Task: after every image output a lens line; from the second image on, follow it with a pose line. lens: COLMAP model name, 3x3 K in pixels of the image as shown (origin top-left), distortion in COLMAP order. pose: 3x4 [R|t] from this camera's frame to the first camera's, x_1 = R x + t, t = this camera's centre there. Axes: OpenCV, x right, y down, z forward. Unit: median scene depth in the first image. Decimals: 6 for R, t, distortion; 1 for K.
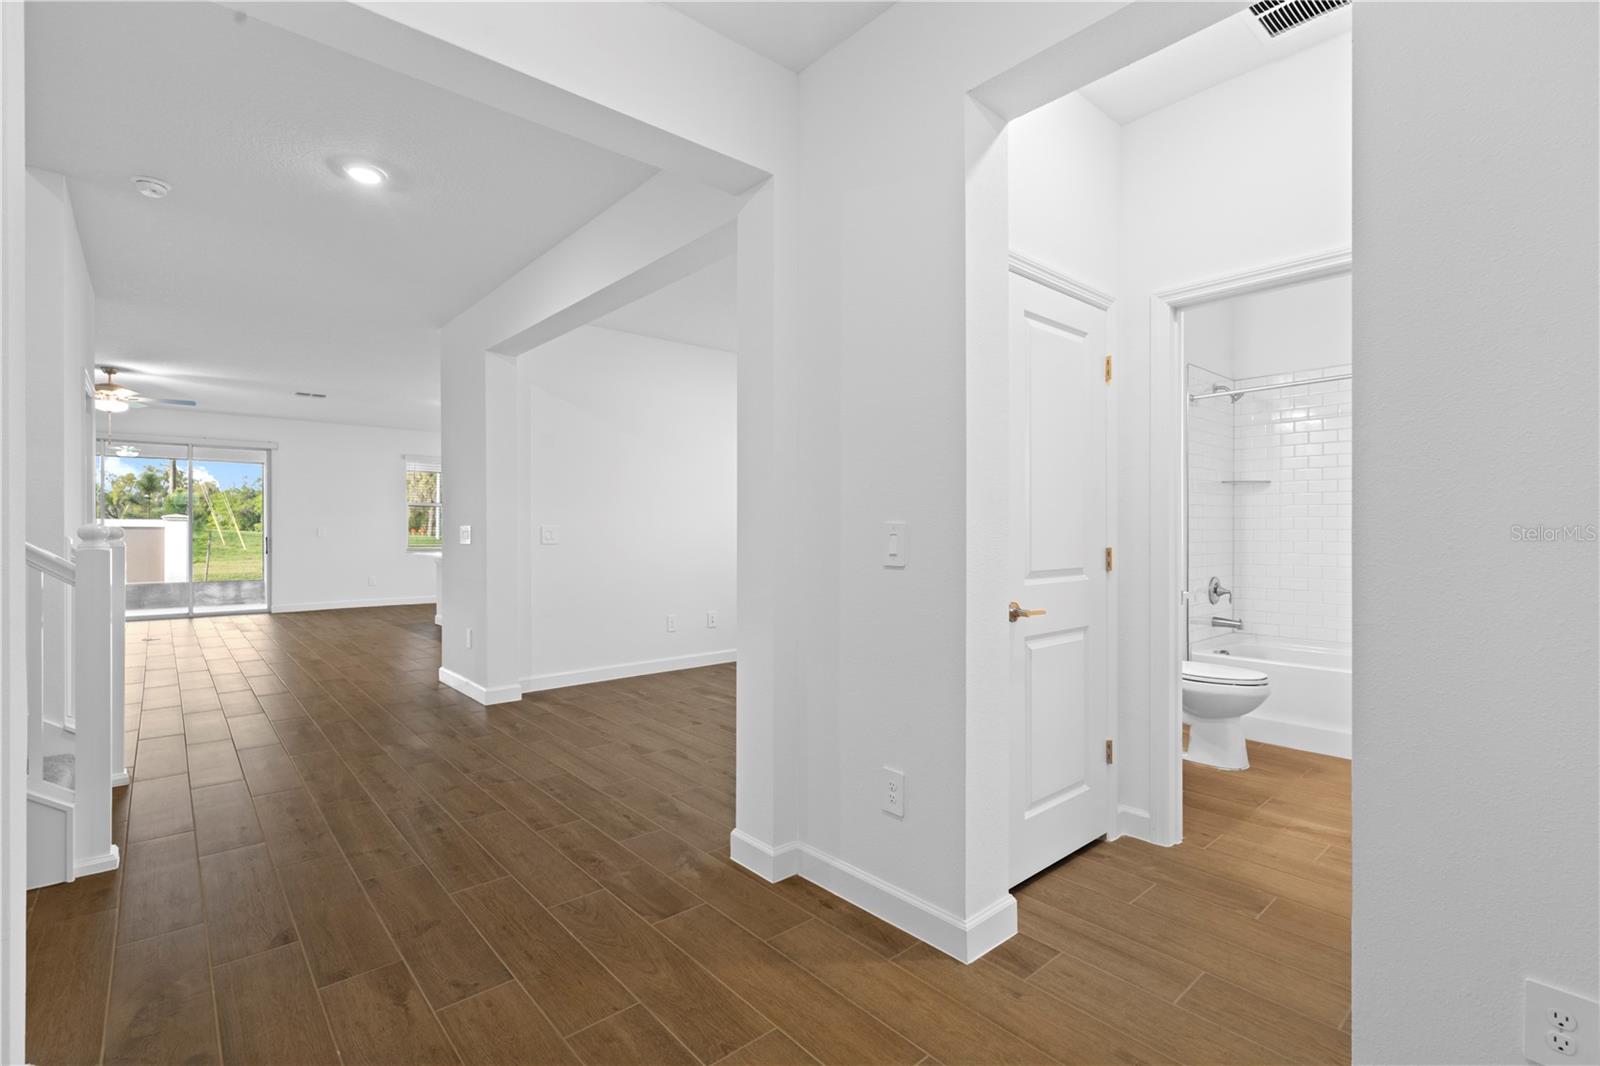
lens RADIAL K [[721.3, 0, 803.7], [0, 721.3, 530.5], [0, 0, 1]] dist [-0.003104, 0.001053]
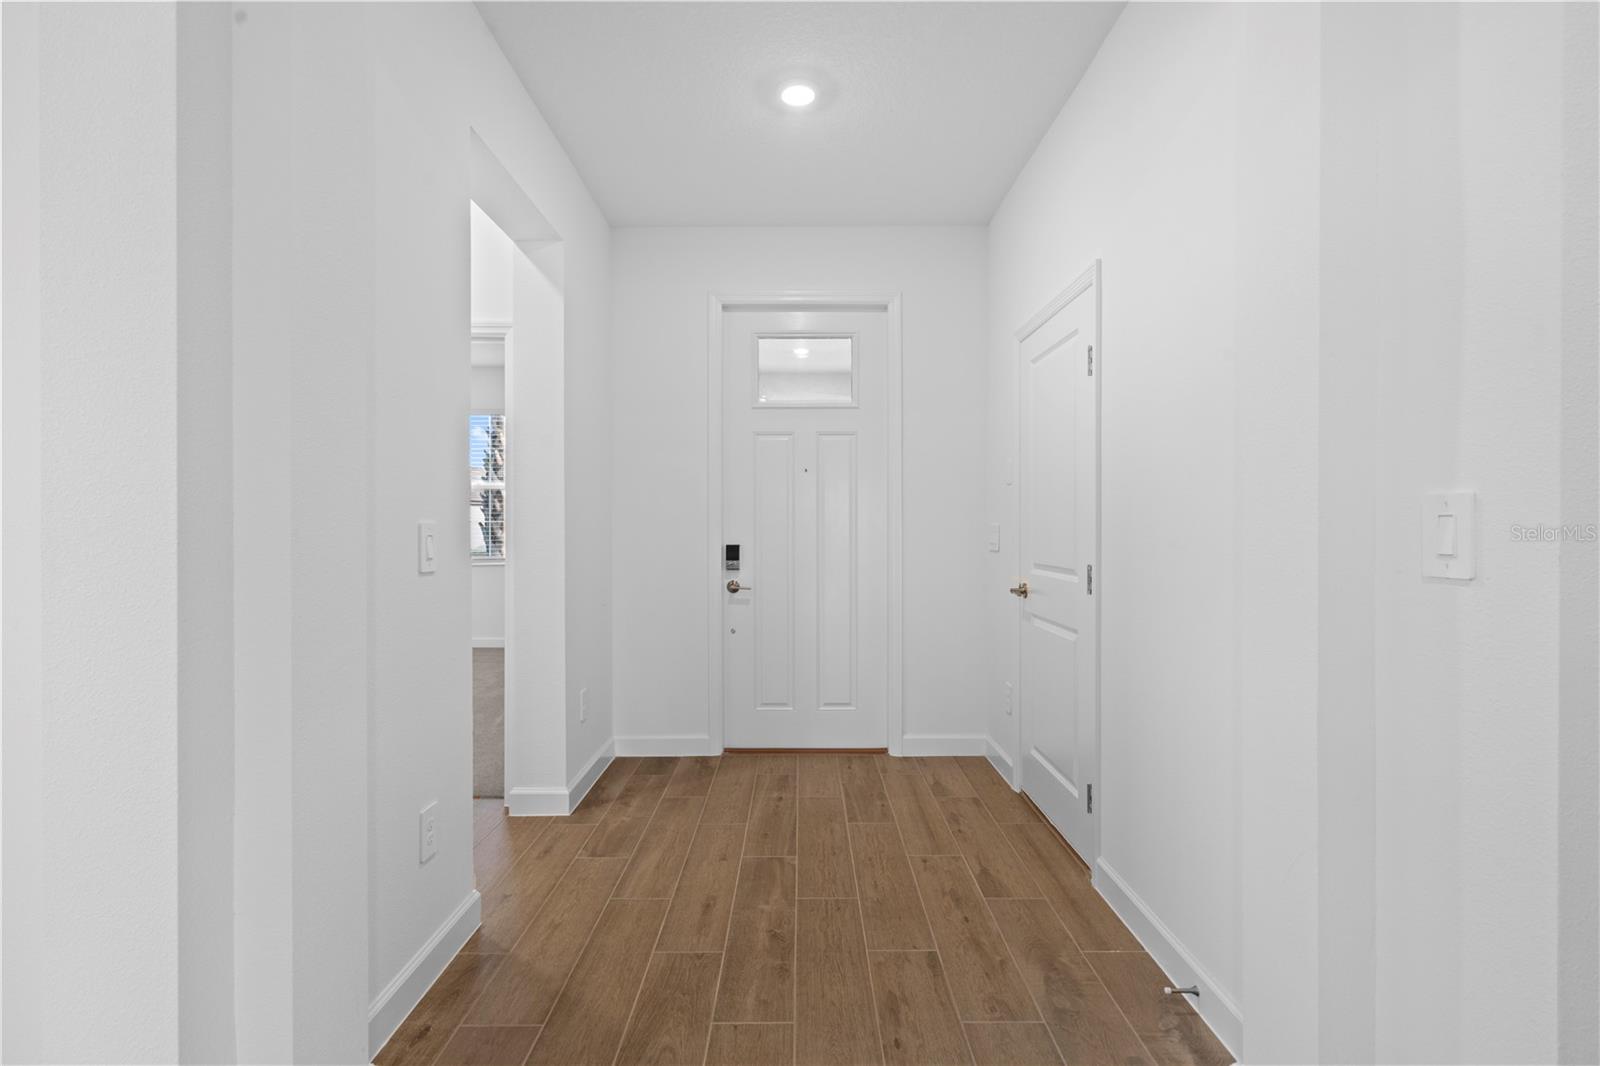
lens RADIAL K [[721.3, 0, 791.1], [0, 721.3, 530.6], [0, 0, 1]] dist [-0.003104, 0.001053]
pose [[-0.736389, -0.002257, 0.676554, -0.580256], [0.002341, 0.999980, 0.005885, -0.003476], [-0.676554, 0.005917, -0.736369, 0.994262]]
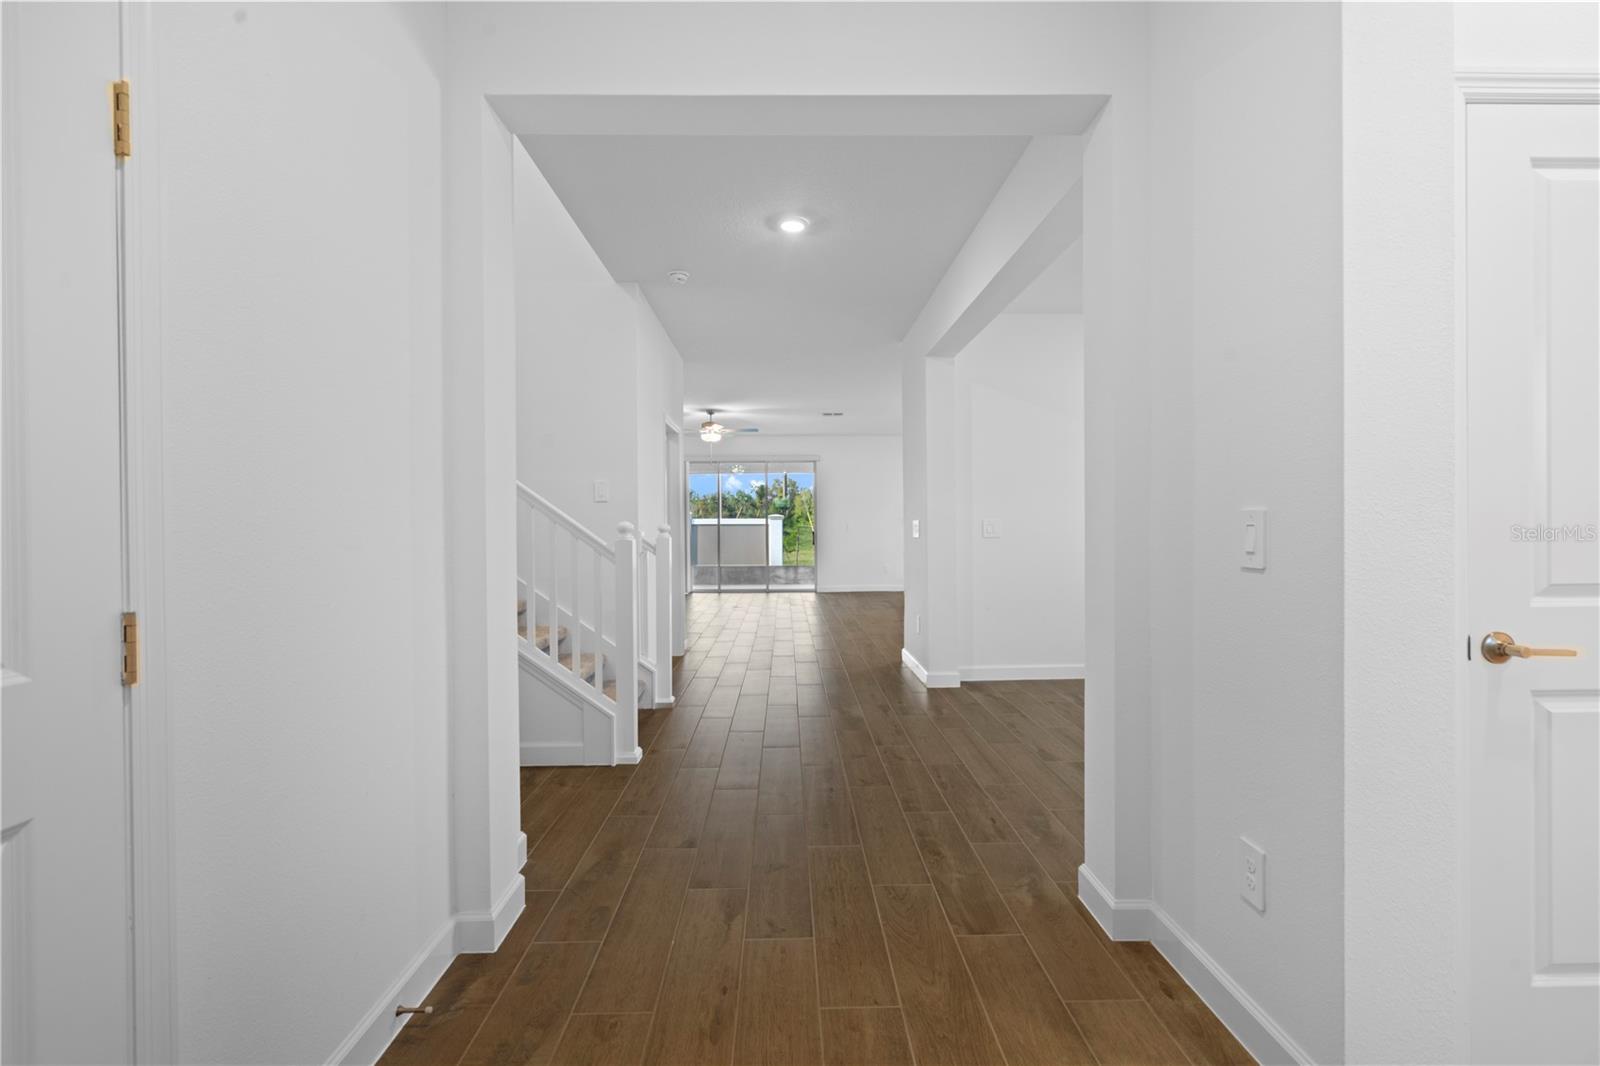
lens RADIAL K [[721.3, 0, 808.4], [0, 721.3, 530.5], [0, 0, 1]] dist [-0.003104, 0.001053]
pose [[0.766554, -0.002213, -0.642176, 0.185797], [0.007421, 0.999958, 0.005412, 0.002880], [0.642137, -0.008915, 0.766538, 0.108699]]
